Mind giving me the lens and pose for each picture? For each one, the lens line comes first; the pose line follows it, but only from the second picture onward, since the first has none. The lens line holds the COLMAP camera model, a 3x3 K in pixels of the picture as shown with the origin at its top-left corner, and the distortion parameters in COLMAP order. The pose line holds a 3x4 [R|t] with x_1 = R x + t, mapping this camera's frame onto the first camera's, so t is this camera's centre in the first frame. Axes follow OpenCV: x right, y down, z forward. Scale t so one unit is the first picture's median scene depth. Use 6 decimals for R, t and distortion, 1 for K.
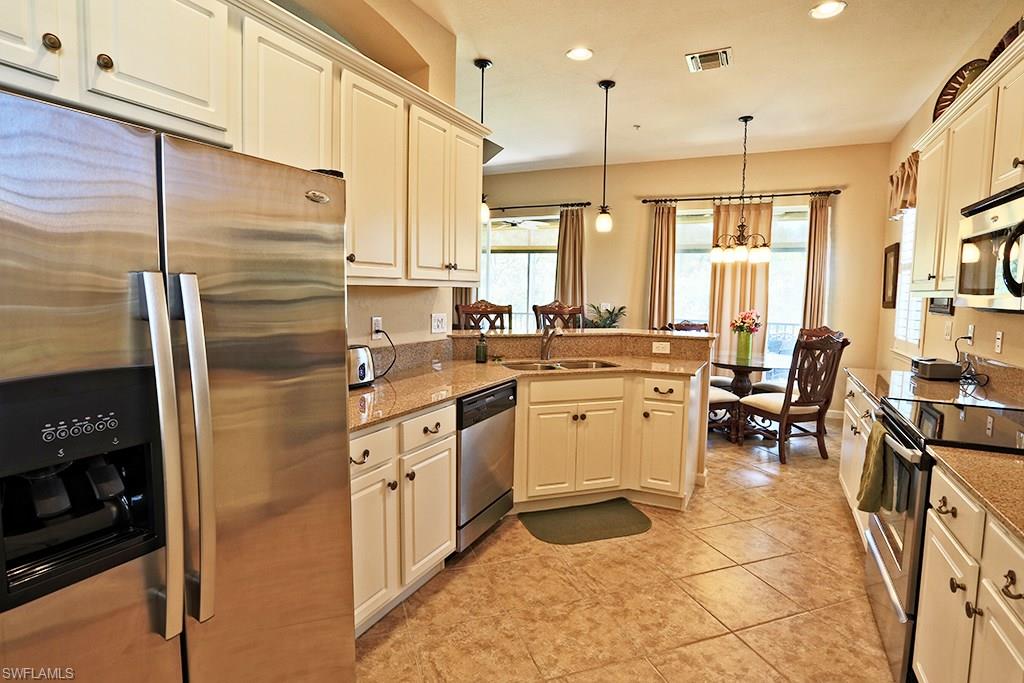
lens RADIAL K [[523.2, 0, 508.0], [0, 523.2, 339.1], [0, 0, 1]] dist [-0.062174, 0.025810]
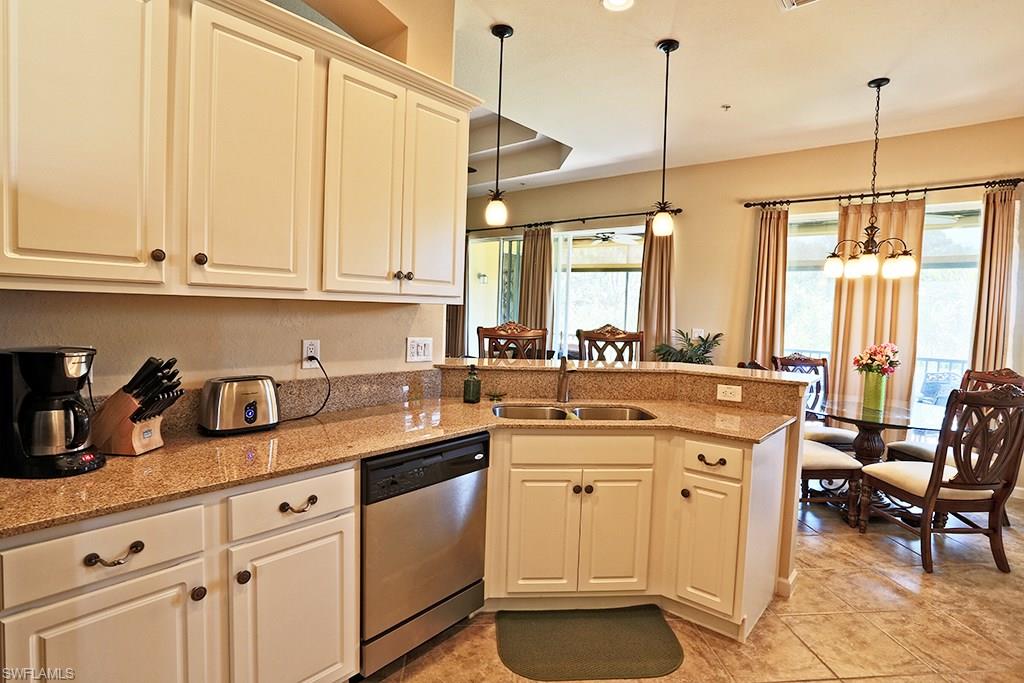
lens RADIAL K [[523.2, 0, 508.0], [0, 523.2, 339.1], [0, 0, 1]] dist [-0.062174, 0.025810]
pose [[0.970897, 0.028083, -0.237845, 0.167915], [-0.038013, 0.998582, -0.037266, -0.019494], [0.236461, 0.045222, 0.970588, 0.238350]]
